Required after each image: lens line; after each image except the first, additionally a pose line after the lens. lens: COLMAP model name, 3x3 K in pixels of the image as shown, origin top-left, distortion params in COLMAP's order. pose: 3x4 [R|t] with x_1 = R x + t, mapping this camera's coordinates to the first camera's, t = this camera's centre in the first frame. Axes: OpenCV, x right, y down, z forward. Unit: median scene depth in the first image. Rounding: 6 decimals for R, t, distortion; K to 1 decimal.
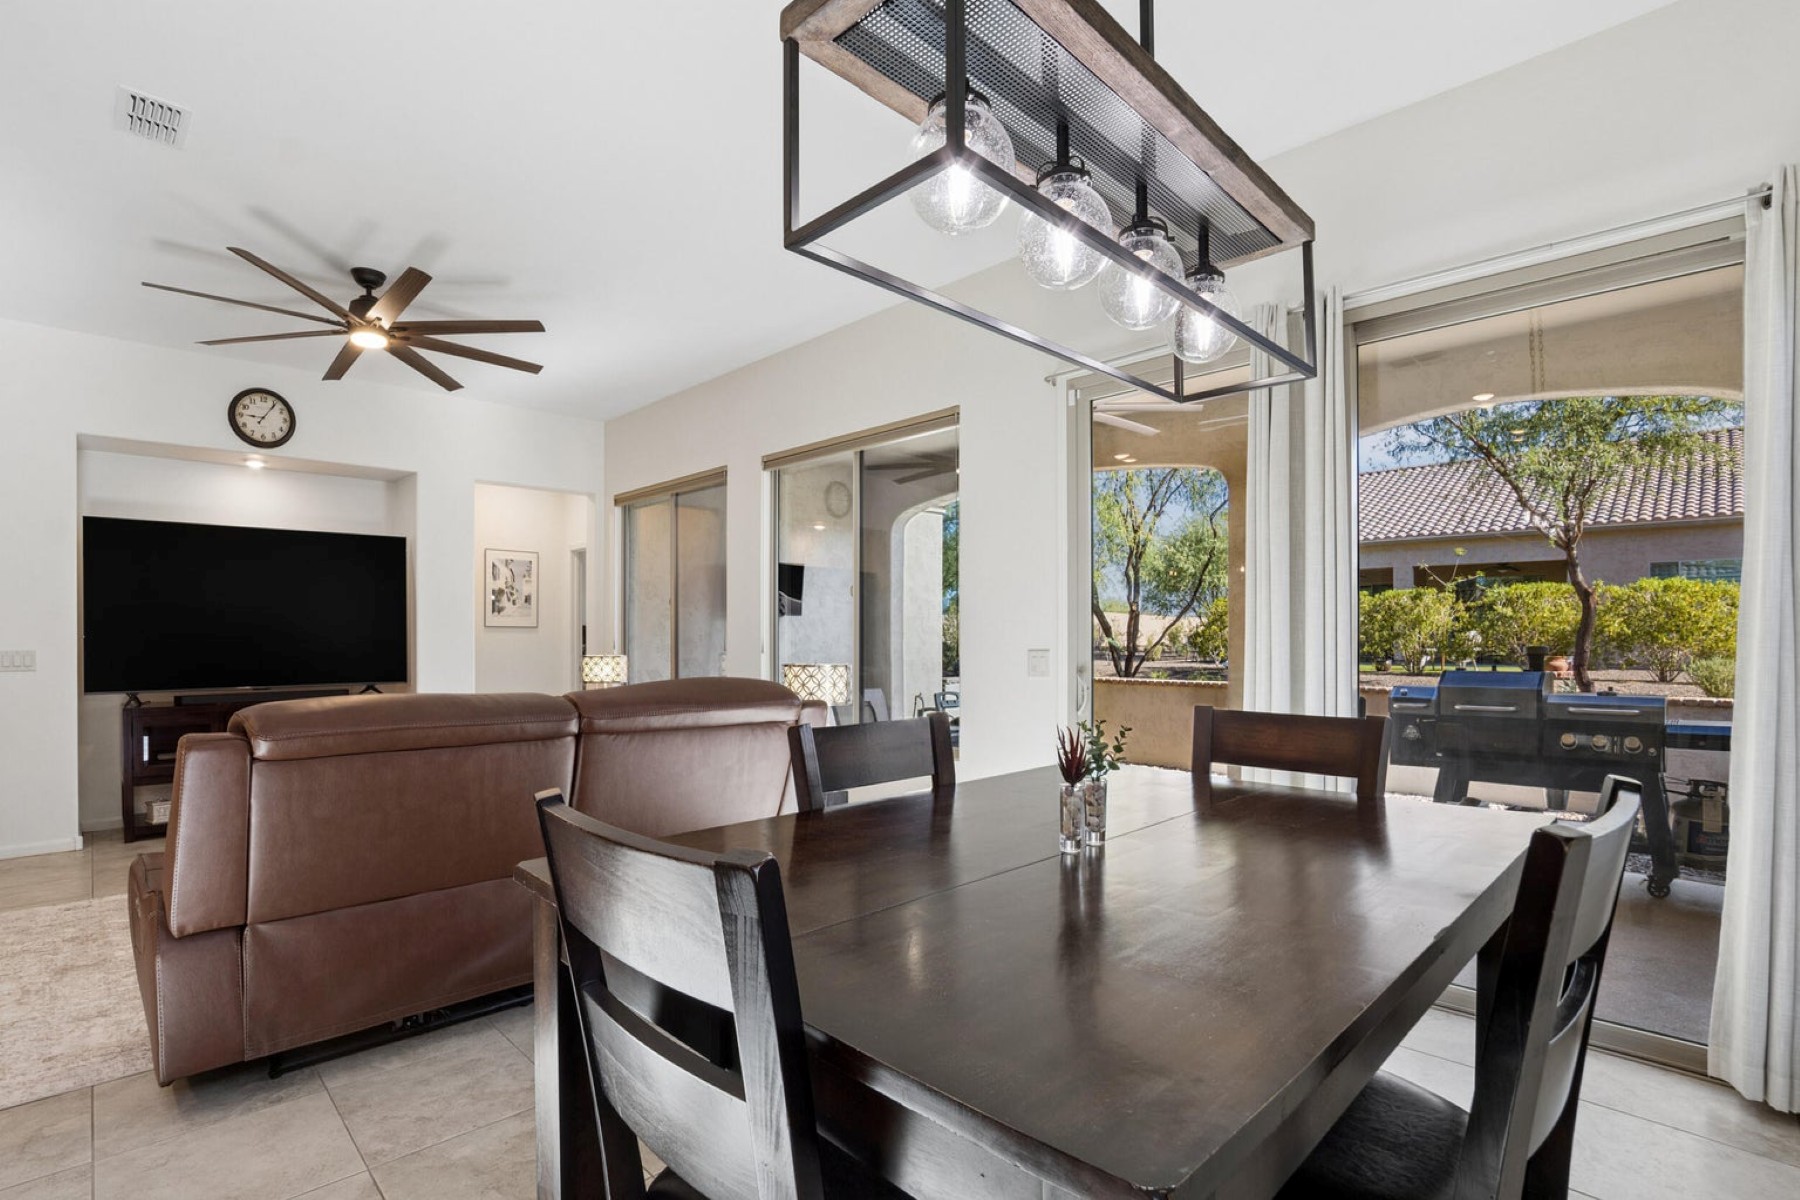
lens RADIAL K [[844.4, 0, 903.5], [0, 844.4, 637.3], [0, 0, 1]] dist [-0.037205, 0.006589]
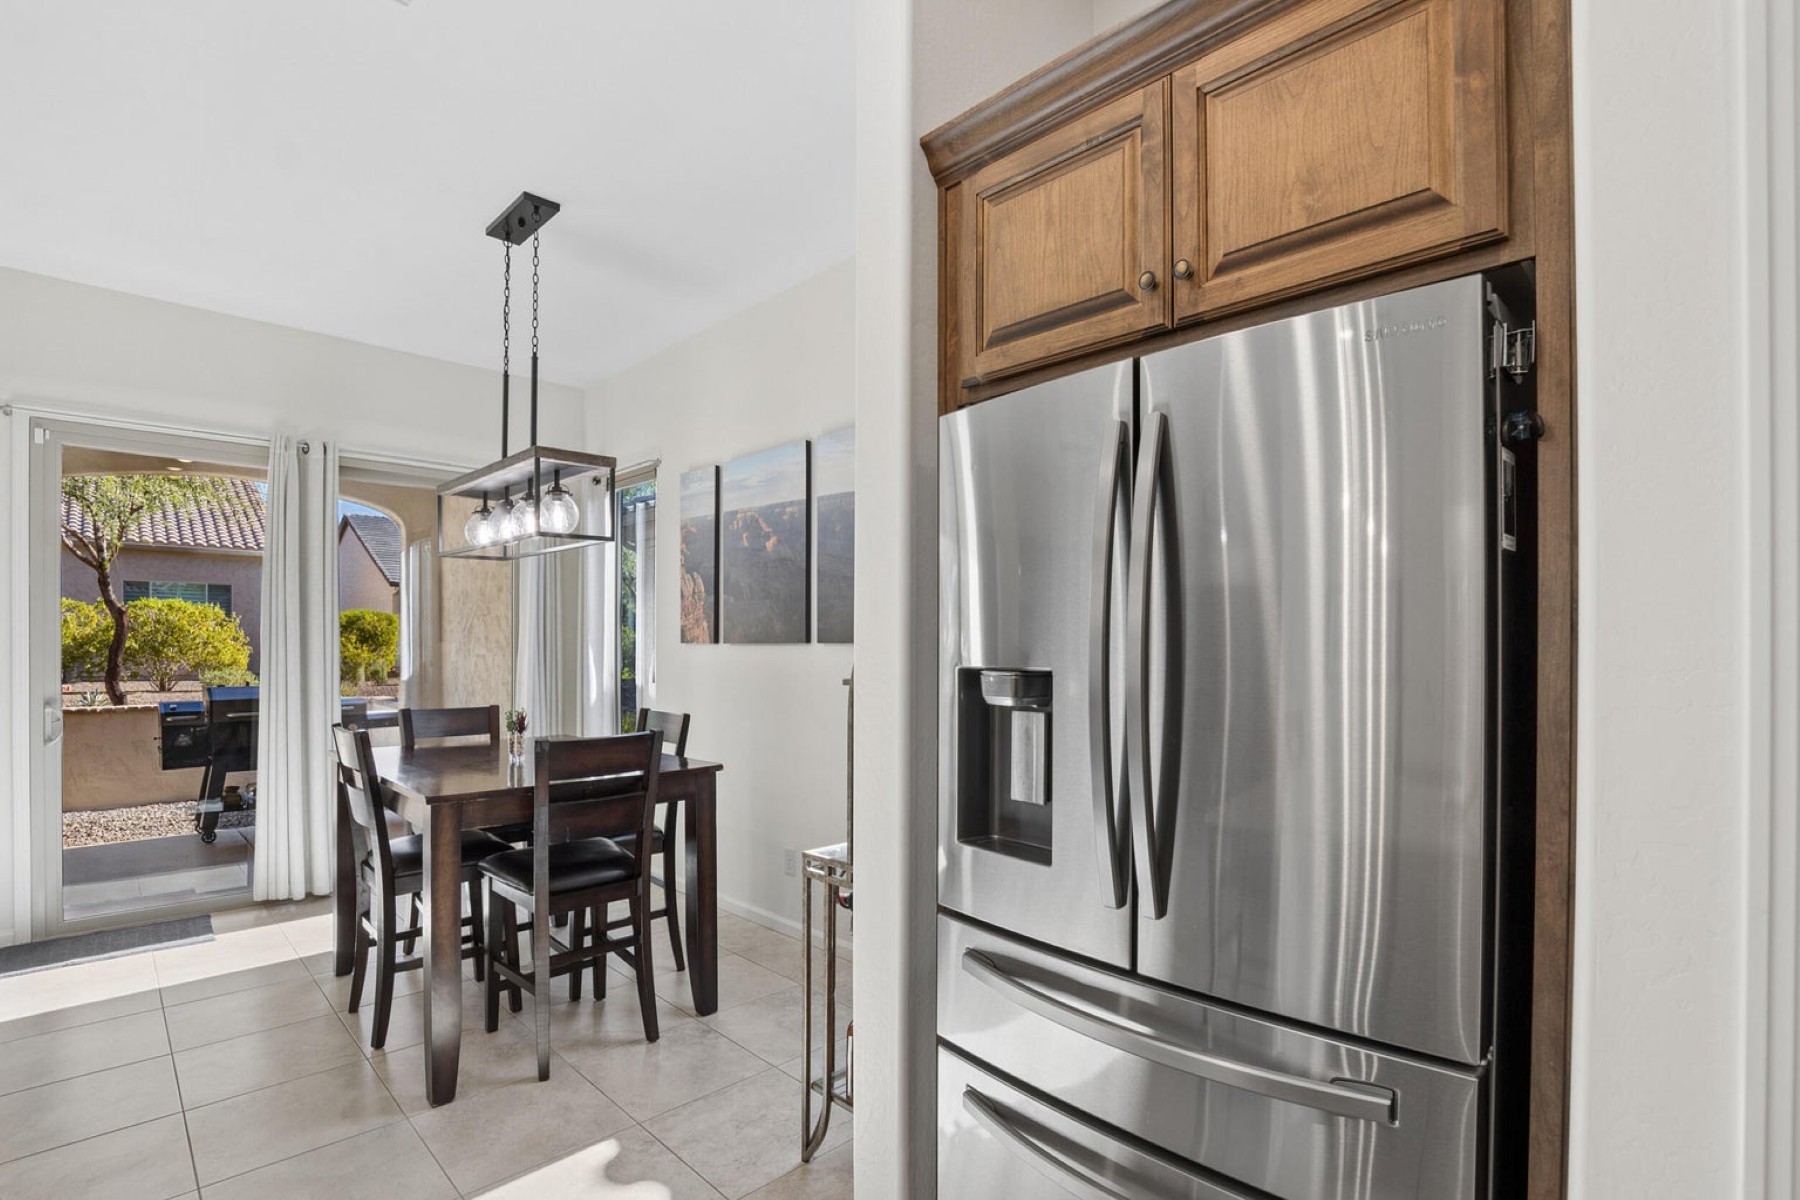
lens RADIAL K [[844.4, 0, 902.3], [0, 844.4, 646.4], [0, 0, 1]] dist [-0.037205, 0.006589]
pose [[0.001261, -0.000618, 0.999999, -0.544484], [-0.000285, 1.000000, 0.000618, -0.021323], [-0.999999, -0.000285, 0.001261, -0.034372]]
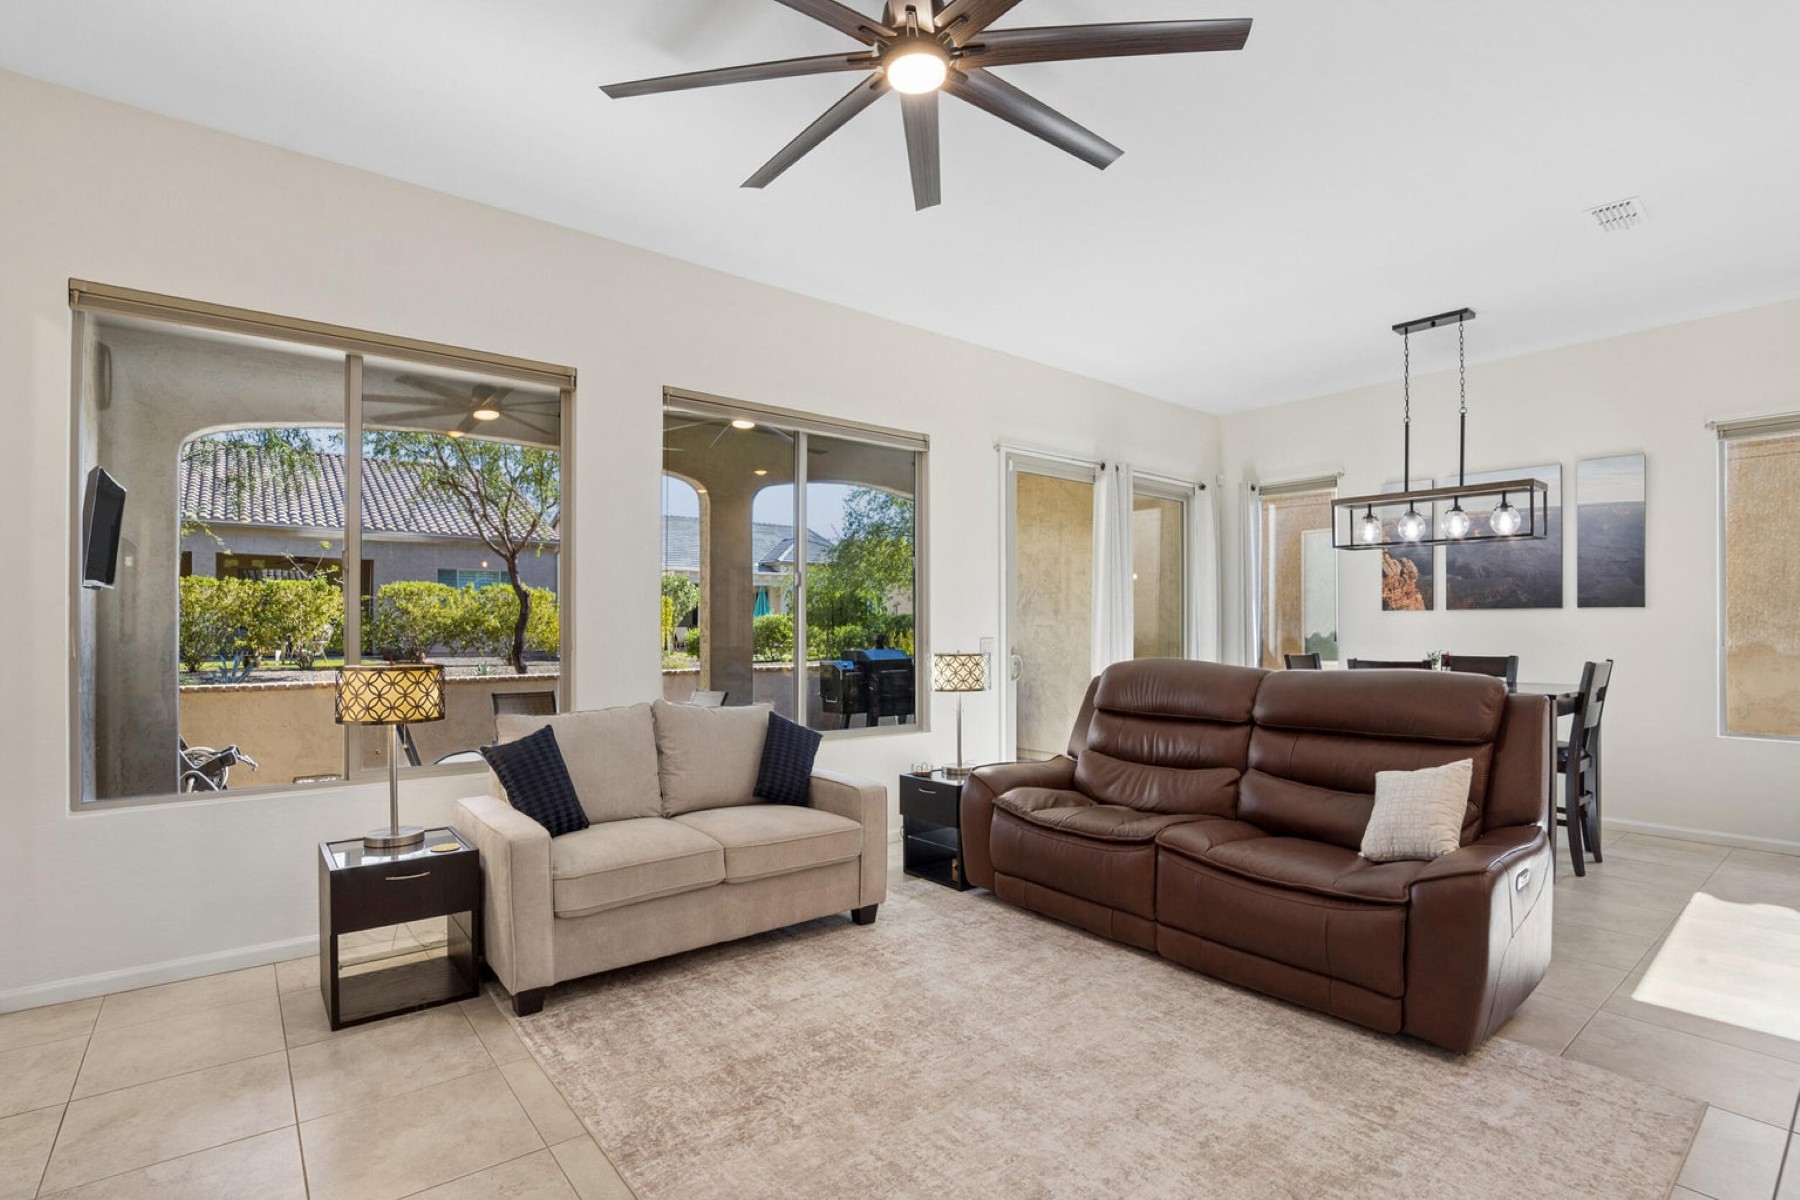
lens RADIAL K [[844.4, 0, 901.2], [0, 844.4, 621.0], [0, 0, 1]] dist [-0.037205, 0.006589]
pose [[0.103044, 0.009850, 0.994628, -0.884482], [0.000394, 0.999950, -0.009944, 0.000729], [-0.994677, 0.001417, 0.103035, 0.716497]]
